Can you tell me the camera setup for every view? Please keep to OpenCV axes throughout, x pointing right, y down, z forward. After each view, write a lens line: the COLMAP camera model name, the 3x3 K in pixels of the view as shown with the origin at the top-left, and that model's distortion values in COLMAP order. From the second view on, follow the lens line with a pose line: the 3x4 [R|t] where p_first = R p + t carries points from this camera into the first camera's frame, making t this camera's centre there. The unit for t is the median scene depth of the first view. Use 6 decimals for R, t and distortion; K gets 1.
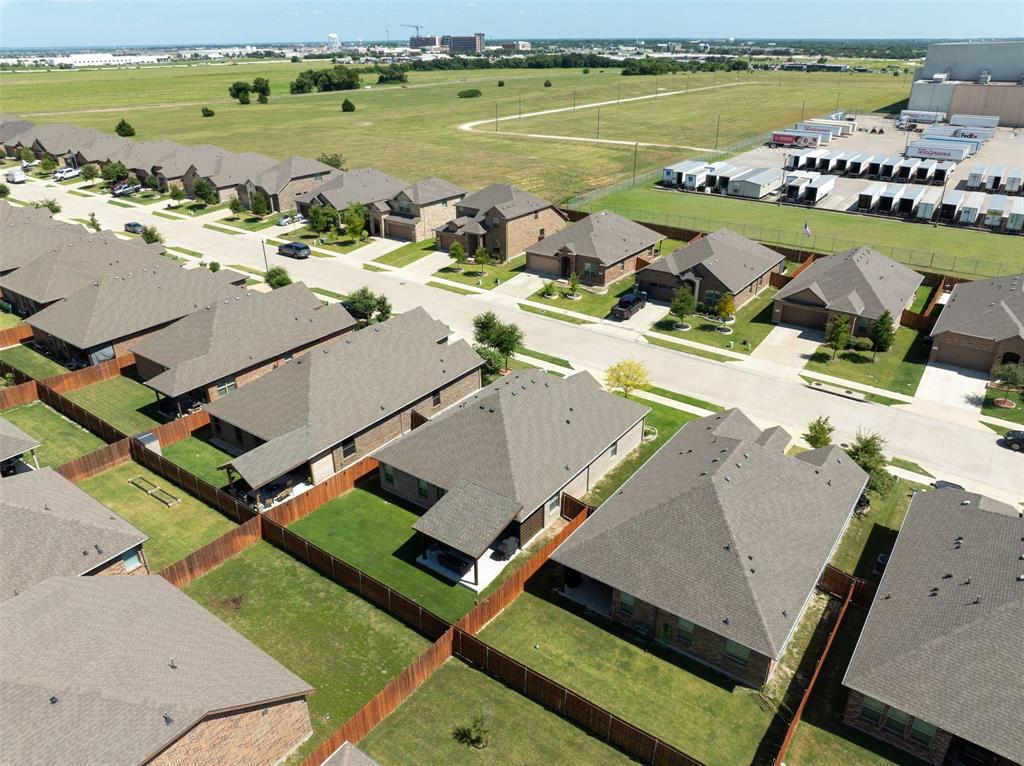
lens RADIAL K [[722.3, 0, 515.7], [0, 722.3, 381.9], [0, 0, 1]] dist [-0.035962, 0.003269]
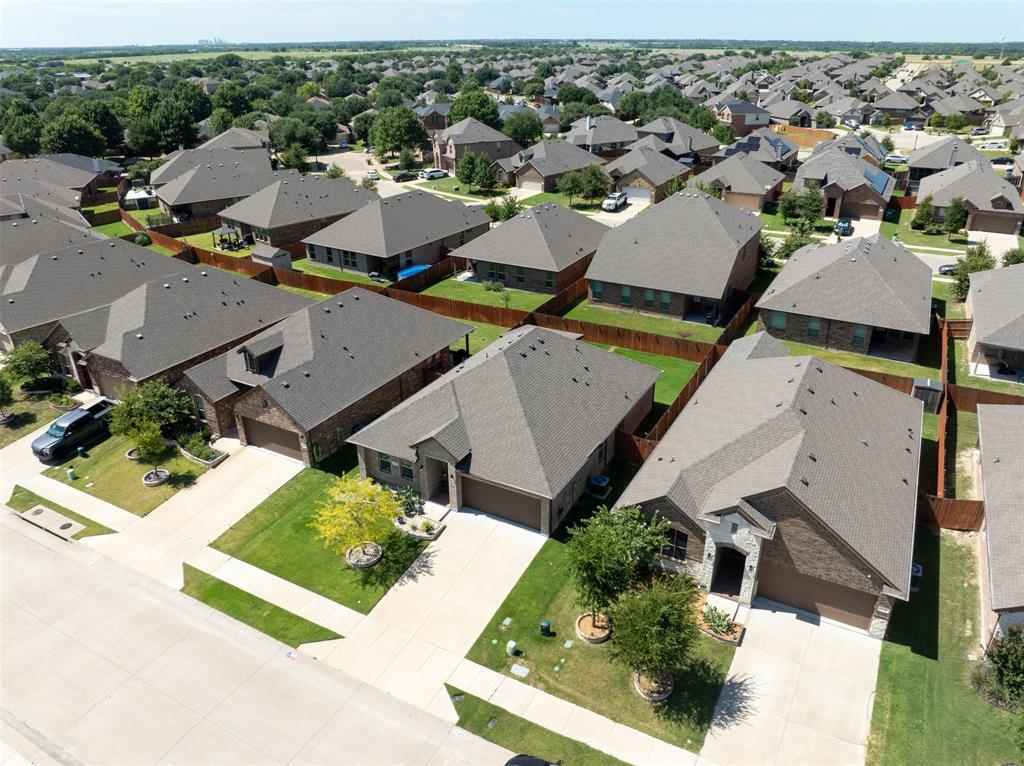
lens RADIAL K [[722.3, 0, 515.7], [0, 722.3, 381.9], [0, 0, 1]] dist [-0.035962, 0.003269]
pose [[-0.992373, 0.064965, -0.104767, 0.074203], [-0.041718, 0.622741, 0.781315, -0.467225], [0.116001, 0.779726, -0.615281, 1.144790]]
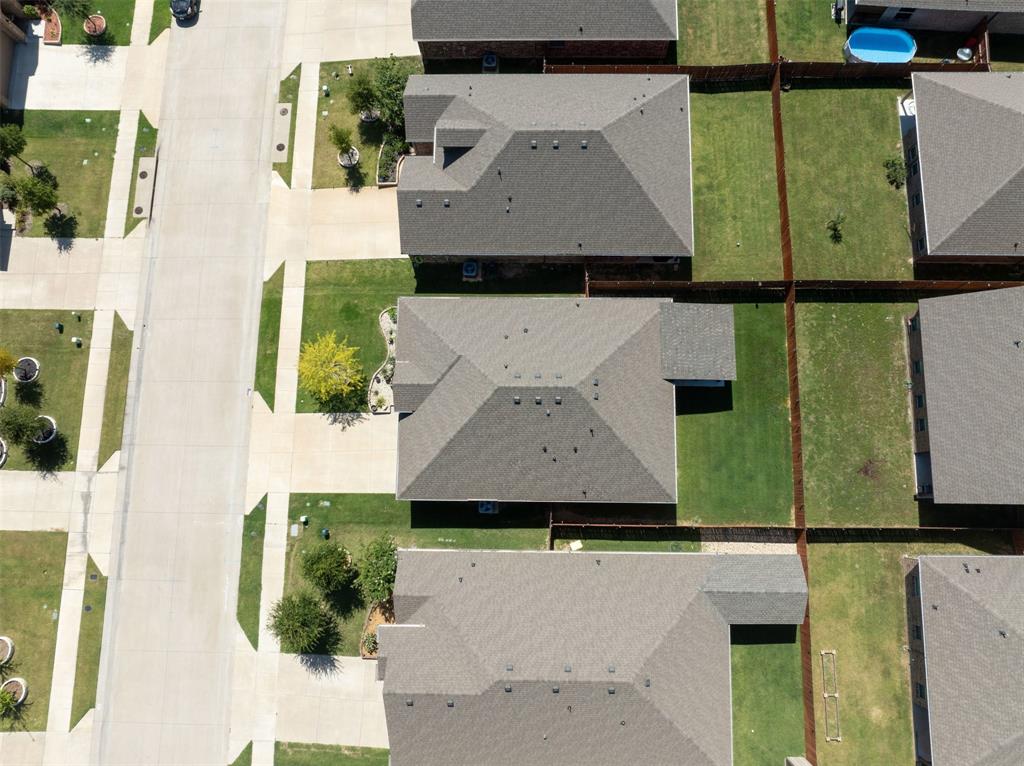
lens RADIAL K [[722.3, 0, 515.7], [0, 722.3, 381.9], [0, 0, 1]] dist [-0.035962, 0.003269]
pose [[-0.574649, -0.803275, 0.156611, -0.077851], [0.384720, -0.096243, 0.918002, -0.552502], [-0.722336, 0.587780, 0.364342, 0.526251]]
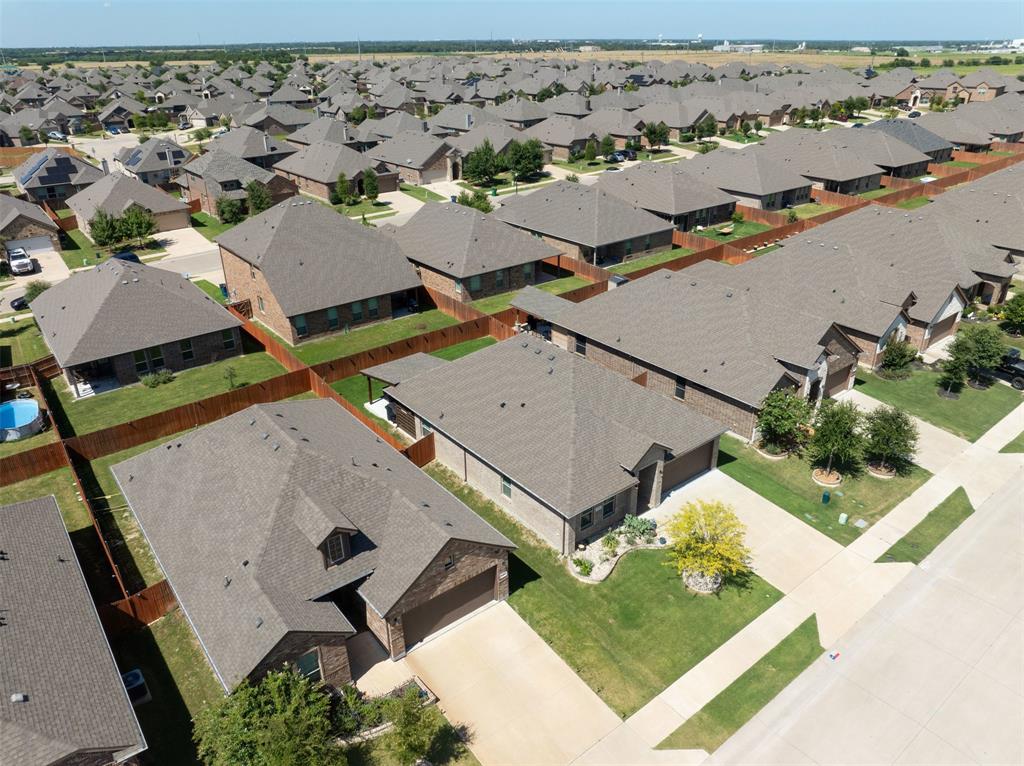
lens RADIAL K [[722.3, 0, 515.7], [0, 722.3, 381.9], [0, 0, 1]] dist [-0.035962, 0.003269]
pose [[-0.268692, 0.428781, -0.862526, 0.541022], [-0.409984, 0.759383, 0.505223, -0.270242], [0.871618, 0.489372, -0.028247, 0.741544]]
